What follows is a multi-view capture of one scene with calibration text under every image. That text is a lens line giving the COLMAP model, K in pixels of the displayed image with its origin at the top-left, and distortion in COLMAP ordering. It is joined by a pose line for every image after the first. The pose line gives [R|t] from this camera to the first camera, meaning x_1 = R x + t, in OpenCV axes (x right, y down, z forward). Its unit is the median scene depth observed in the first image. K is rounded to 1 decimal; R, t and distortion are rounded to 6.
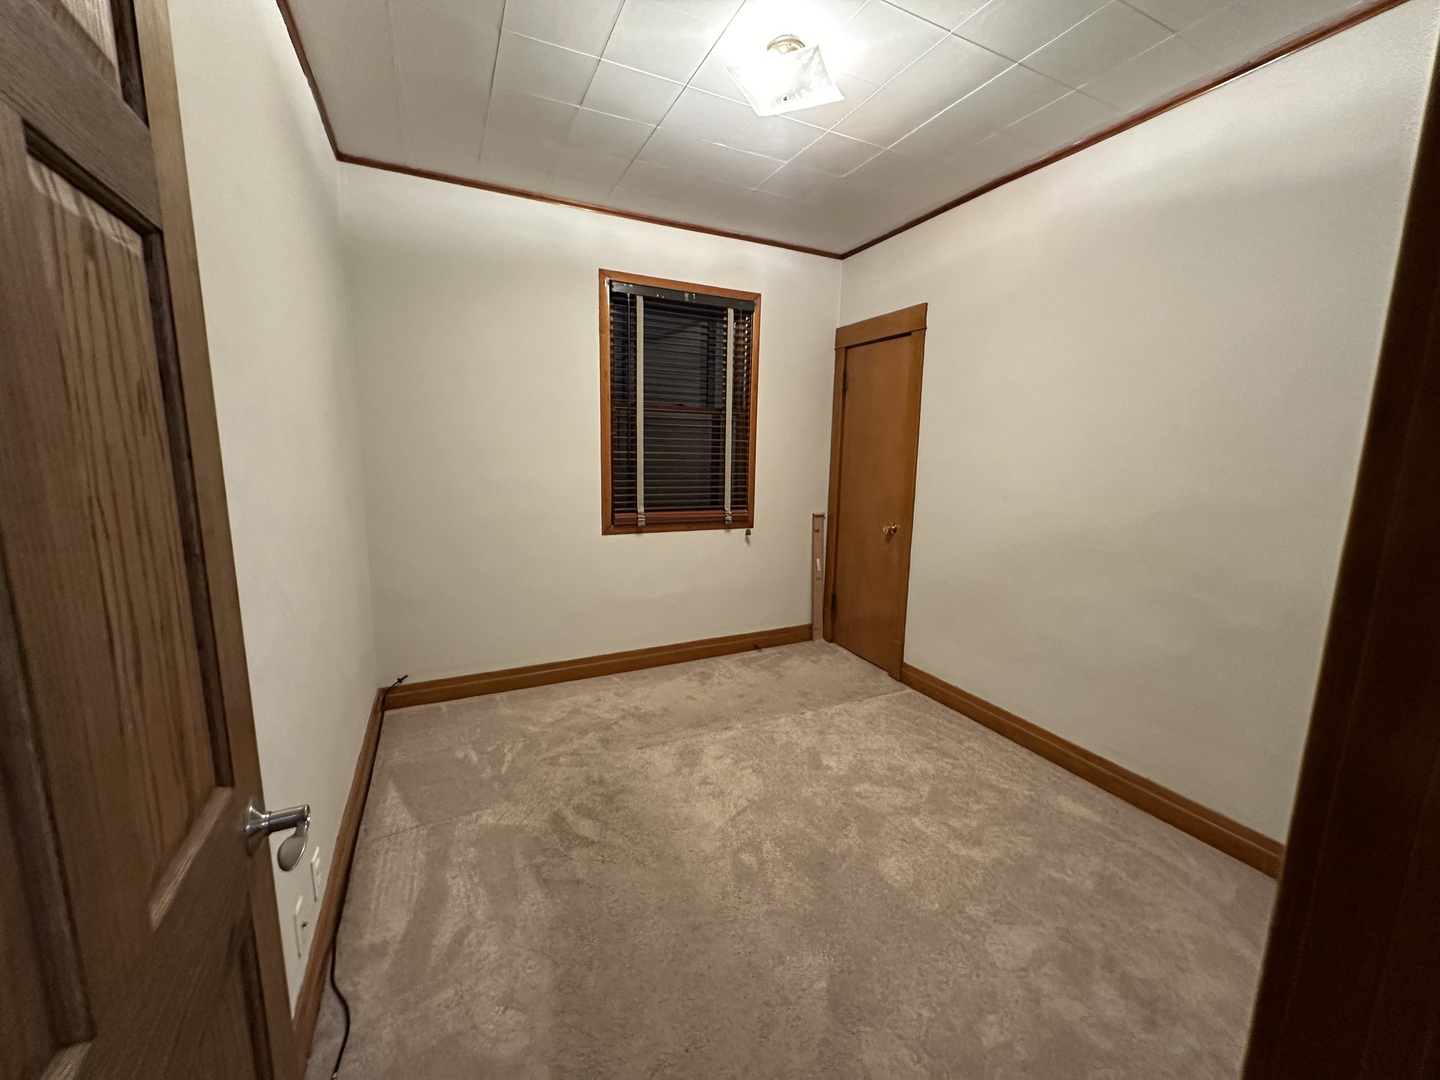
lens RADIAL K [[575.2, 0, 724.5], [0, 575.2, 539.2], [0, 0, 1]] dist [-0.000608, -0.000190]
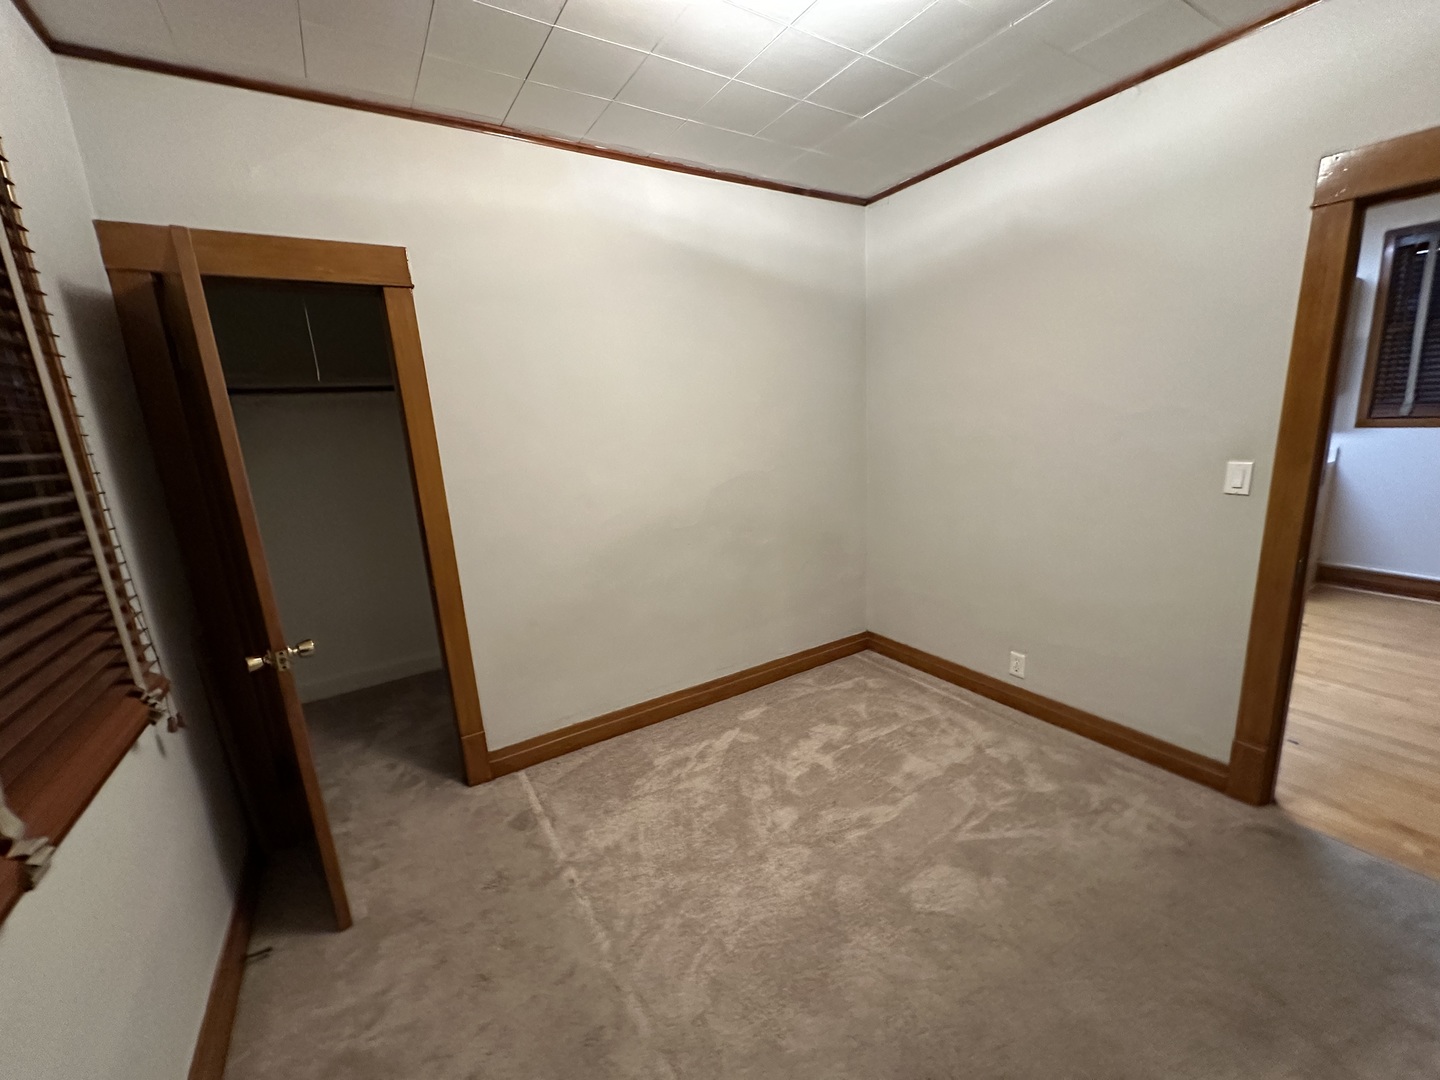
lens RADIAL K [[575.2, 0, 724.5], [0, 575.2, 539.2], [0, 0, 1]] dist [-0.000608, -0.000190]
pose [[-0.105020, -0.221388, 0.969514, -0.412739], [0.214013, 0.947031, 0.239436, -0.172282], [-0.971169, 0.232635, -0.052077, 0.758401]]
